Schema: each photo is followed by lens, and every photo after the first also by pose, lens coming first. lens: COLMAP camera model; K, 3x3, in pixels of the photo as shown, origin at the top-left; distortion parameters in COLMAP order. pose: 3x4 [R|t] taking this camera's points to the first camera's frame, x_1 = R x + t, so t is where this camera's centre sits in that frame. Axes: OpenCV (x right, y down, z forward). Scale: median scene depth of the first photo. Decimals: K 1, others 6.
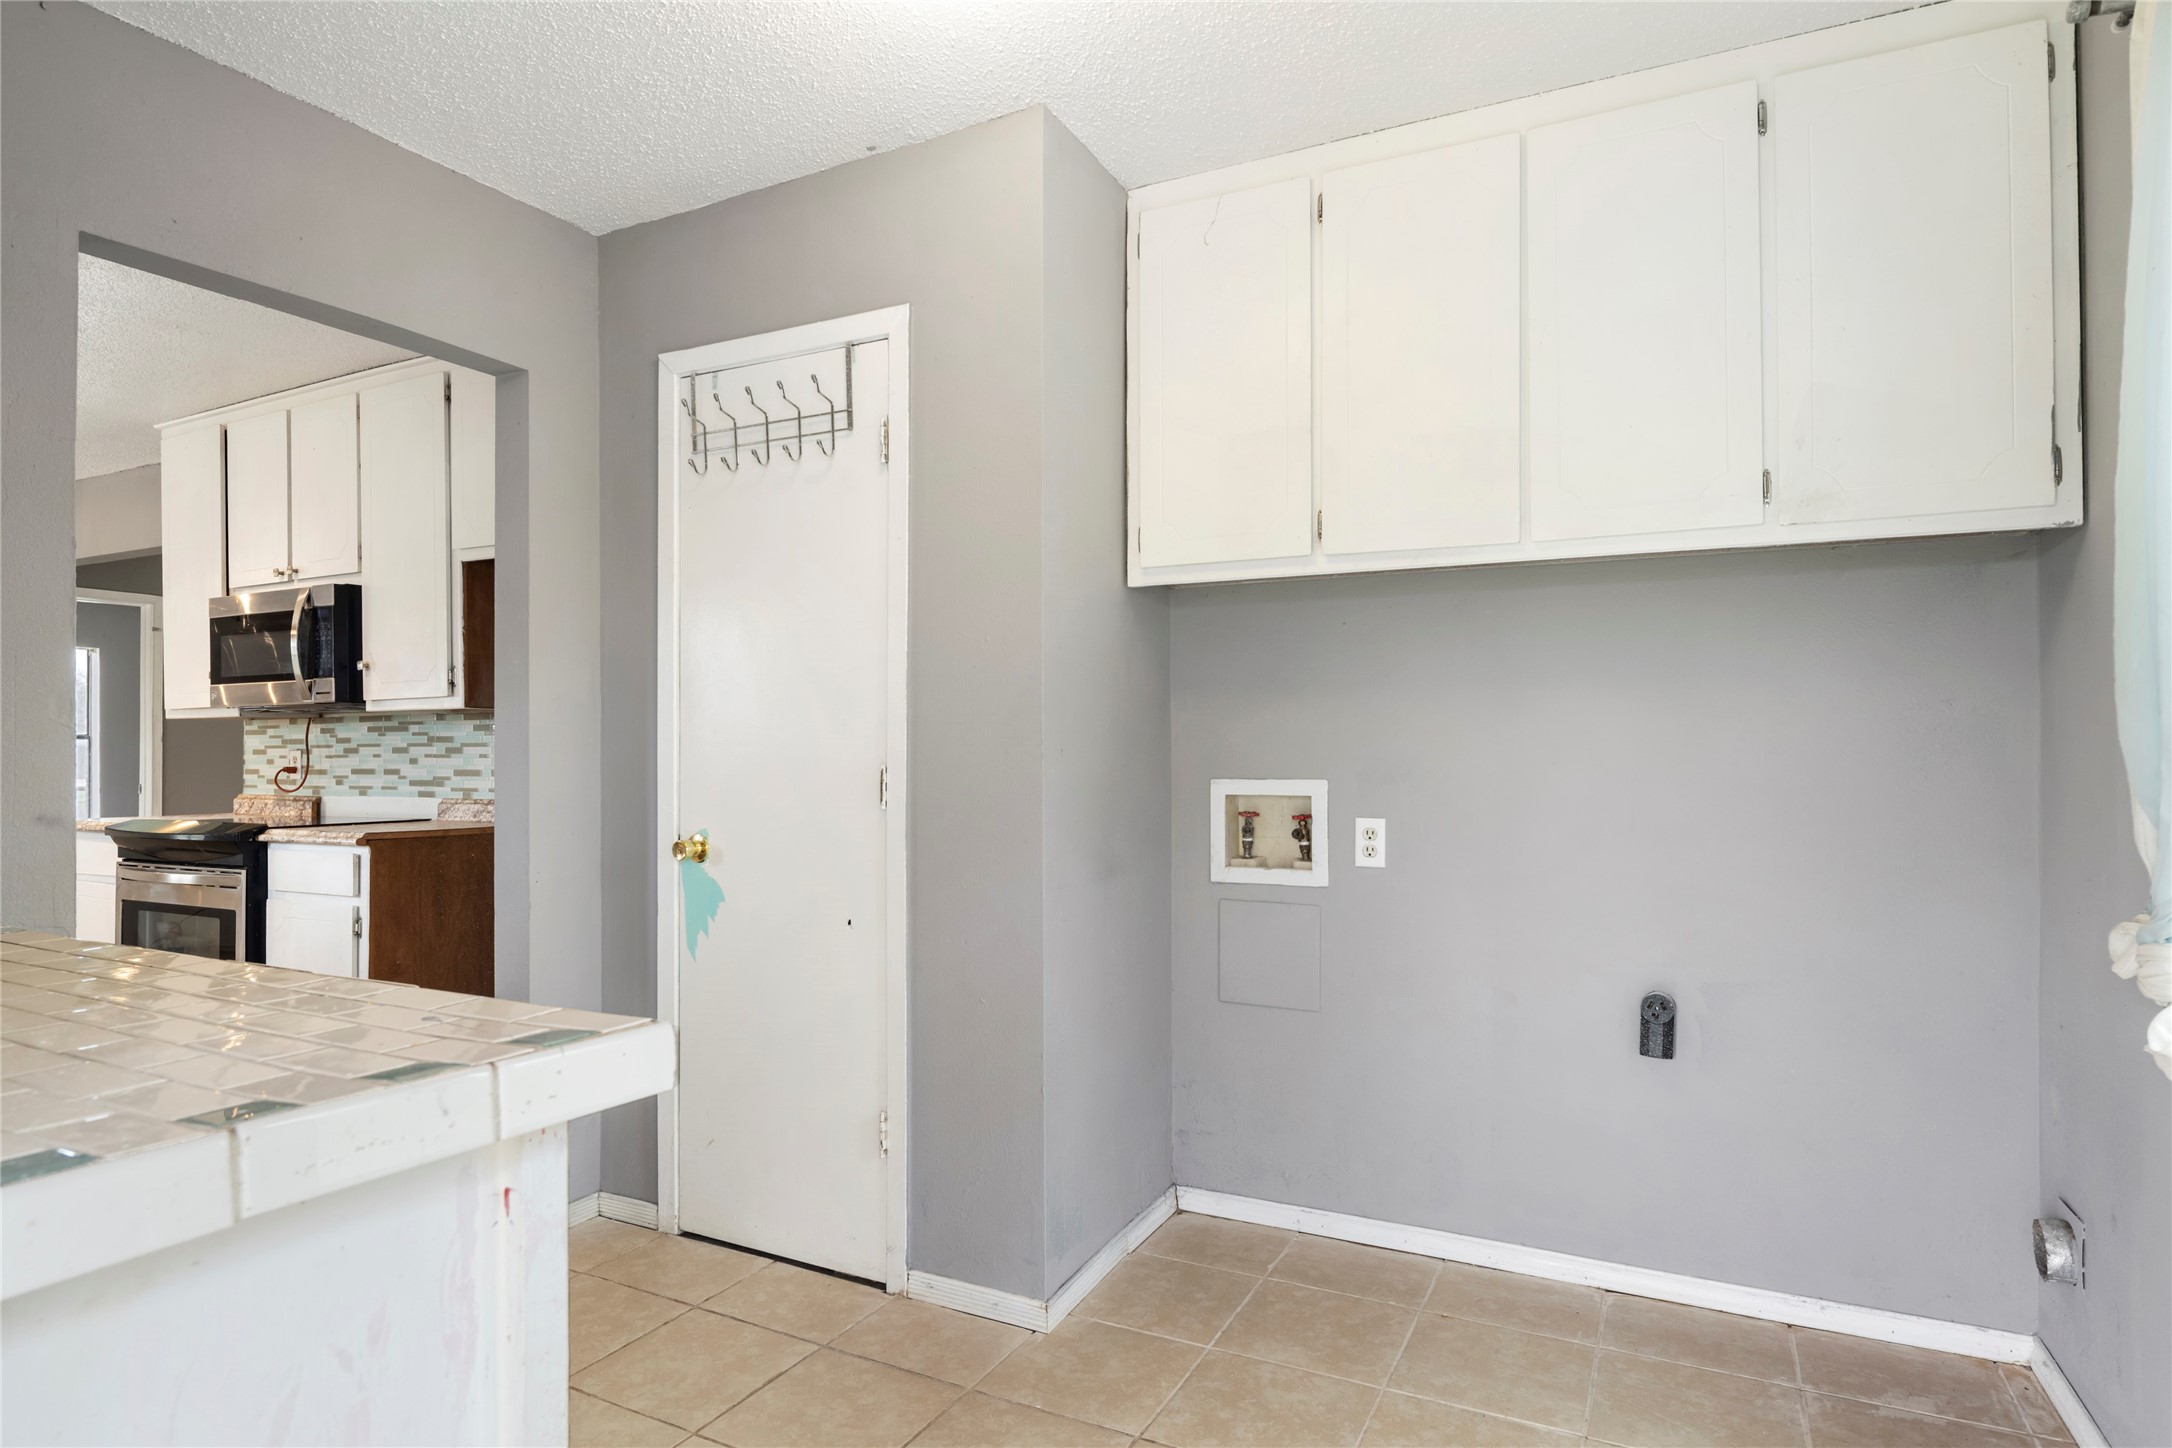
lens RADIAL K [[1177.6, 0, 1078.8], [0, 1177.6, 755.3], [0, 0, 1]] dist [-0.004152, -0.002994]
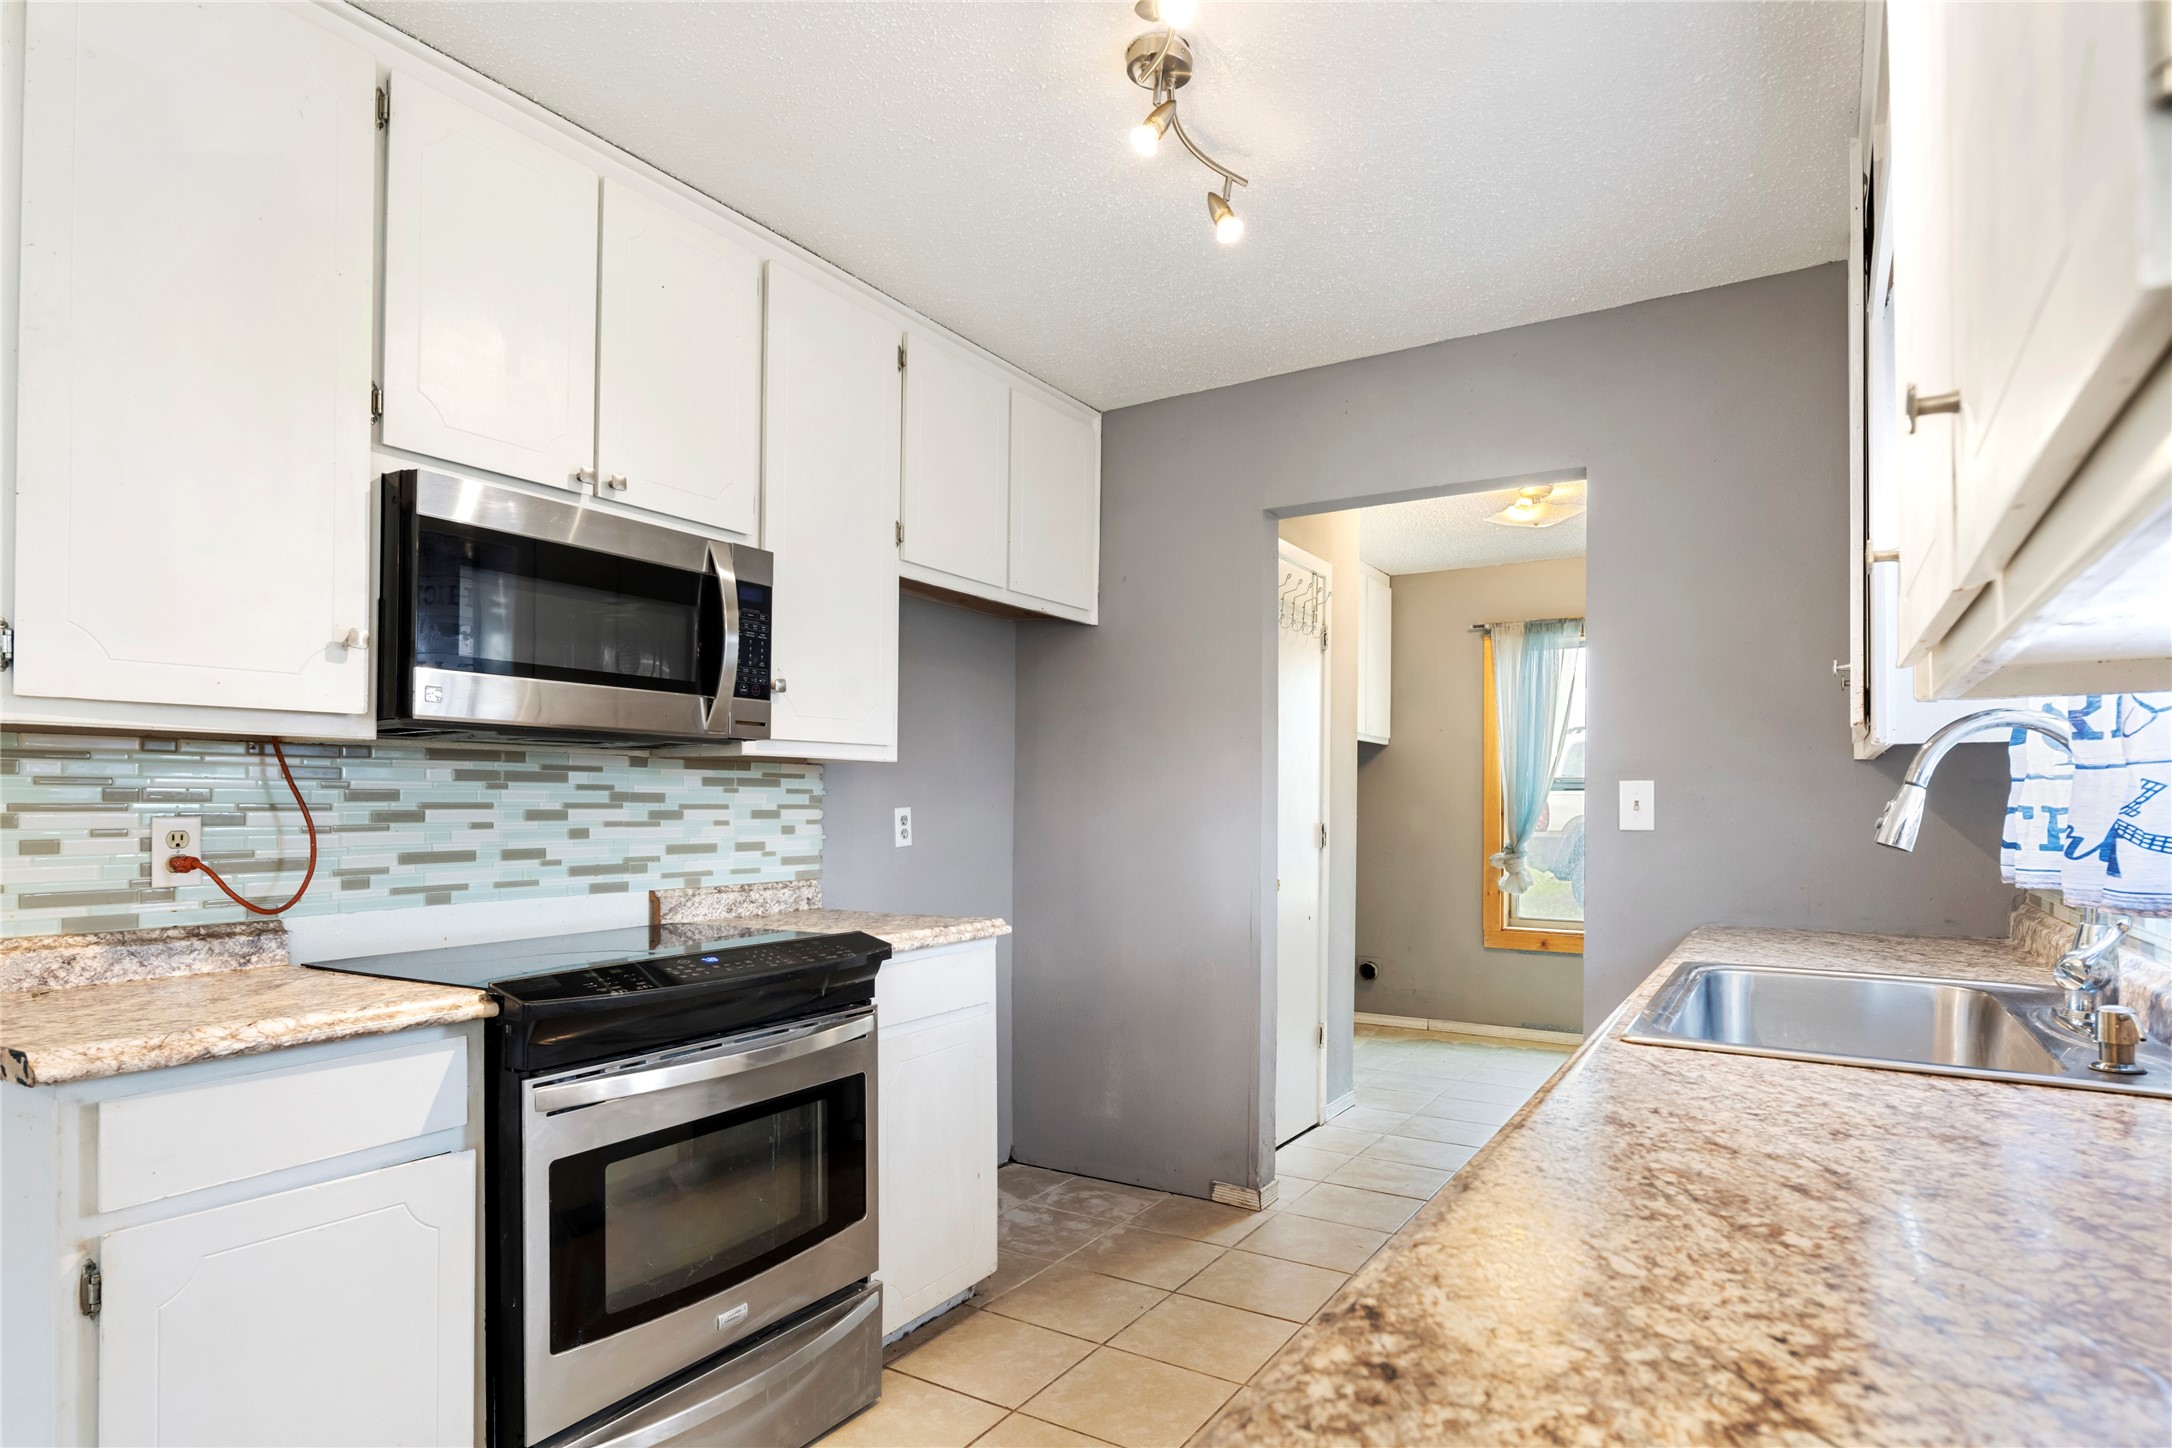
lens RADIAL K [[1193.5, 0, 1070.6], [0, 1193.5, 798.9], [0, 0, 1]] dist [-0.002926, -0.000986]
pose [[0.094131, 0.006026, 0.995542, -1.137903], [-0.003536, 0.999977, -0.005718, -0.009825], [-0.995554, -0.002982, 0.094150, 0.704296]]
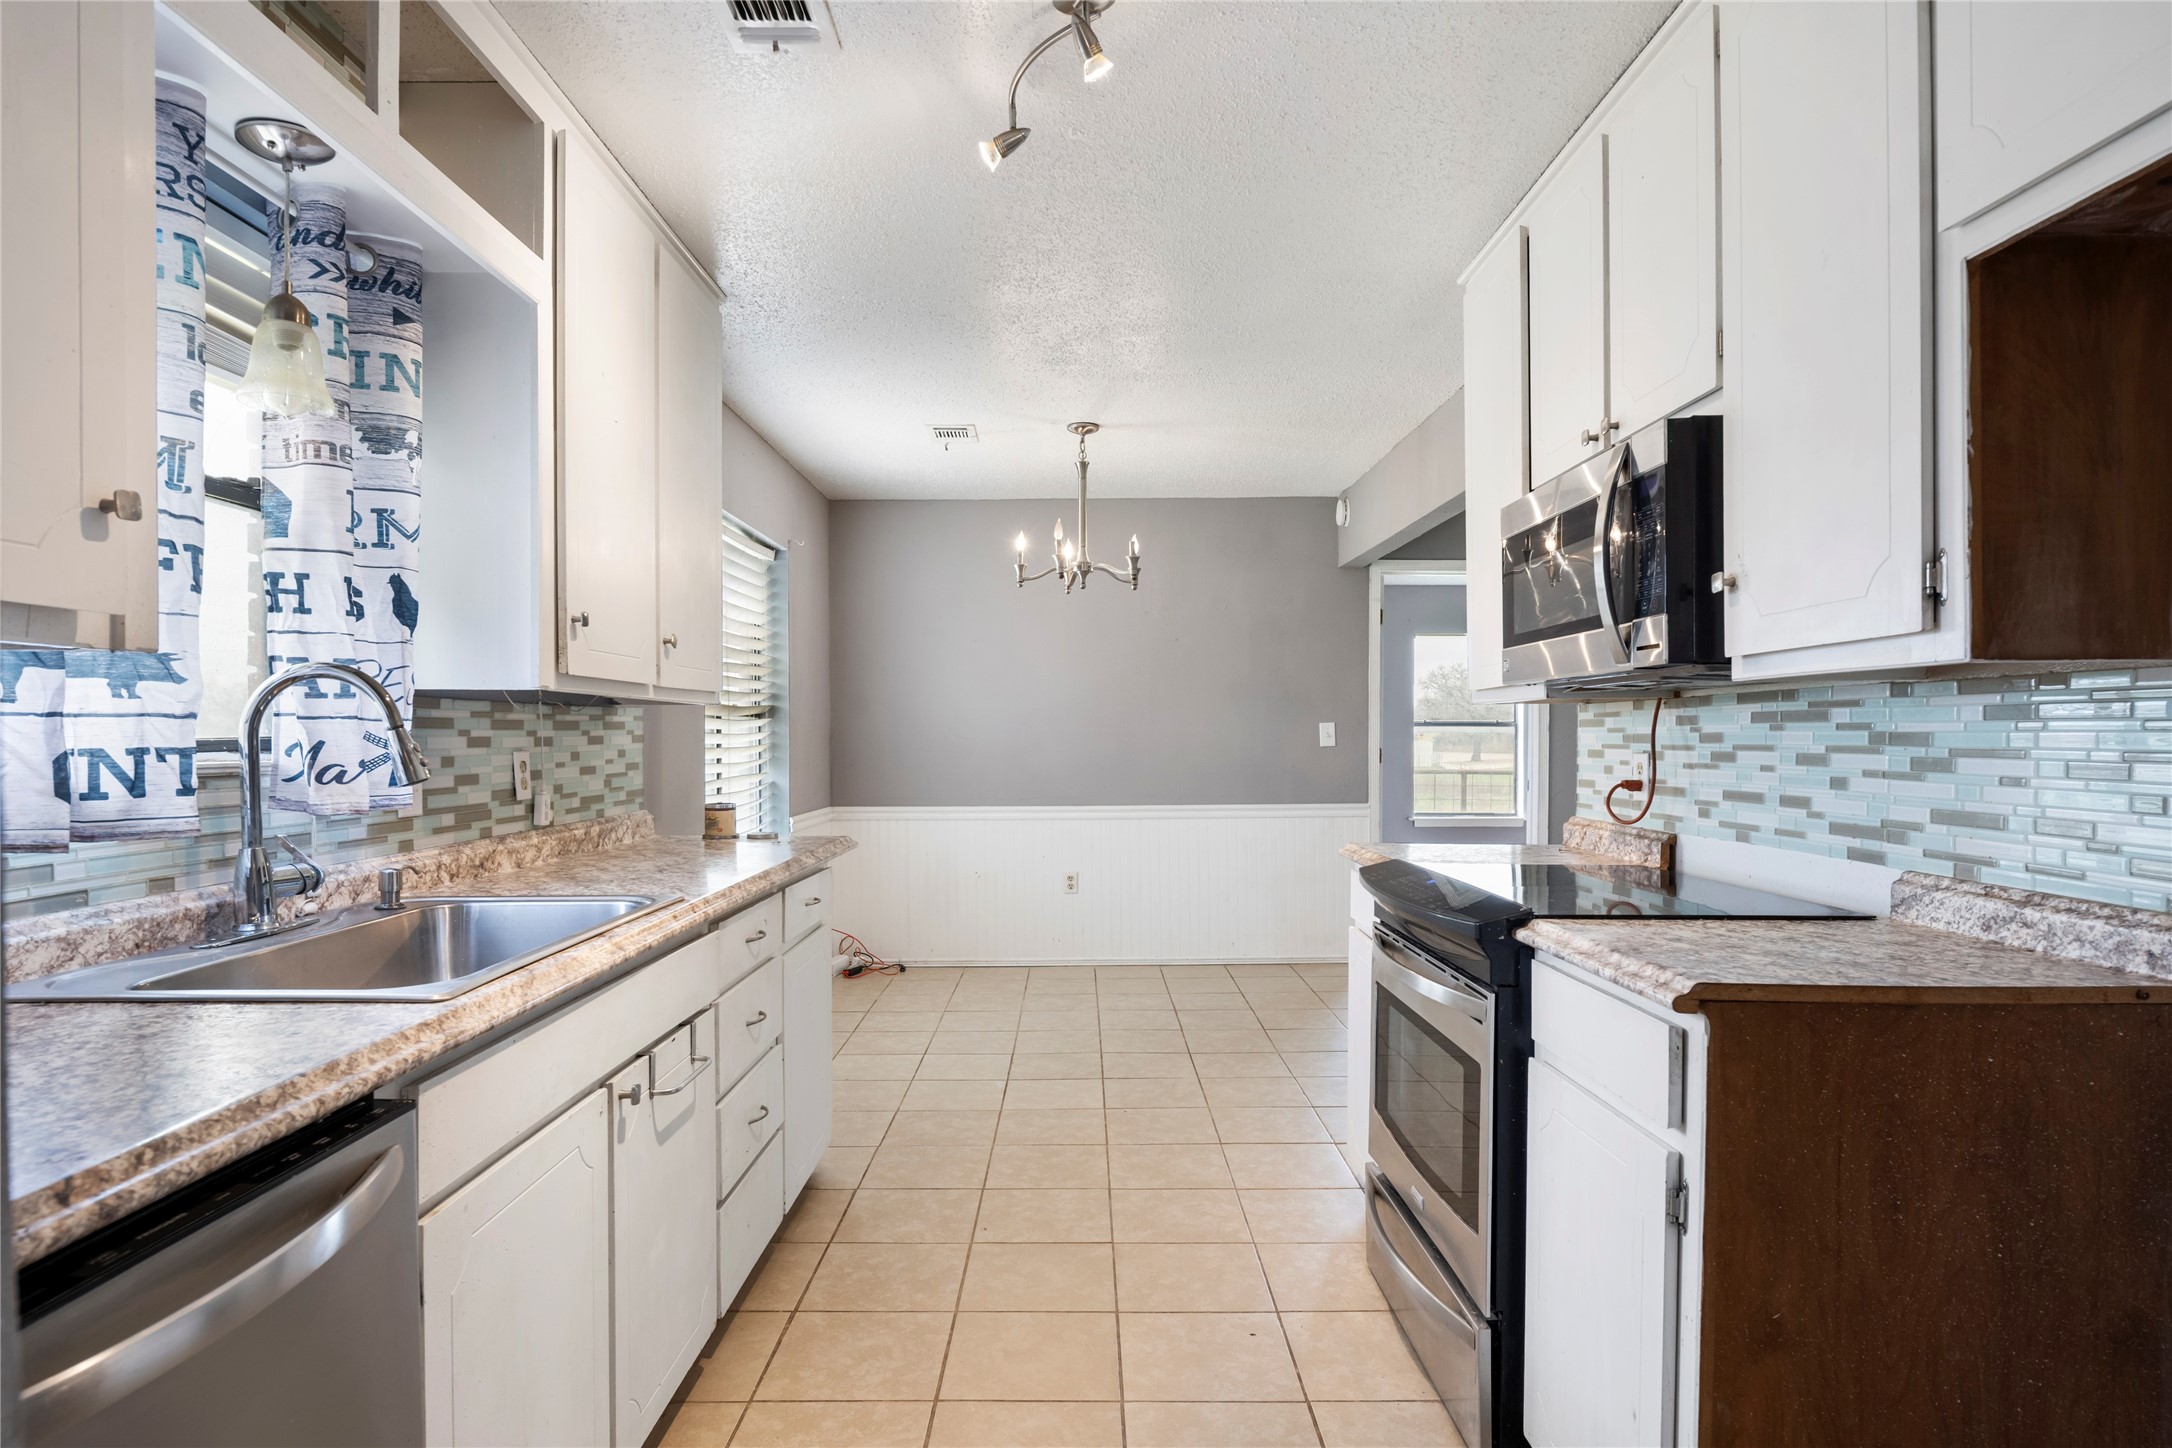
lens RADIAL K [[1177.6, 0, 1078.8], [0, 1177.6, 755.3], [0, 0, 1]] dist [-0.004152, -0.002994]
pose [[0.447564, 0.016803, -0.894094, -0.278218], [-0.000299, 0.999826, 0.018640, -0.015303], [0.894252, -0.008076, 0.447491, 0.511896]]
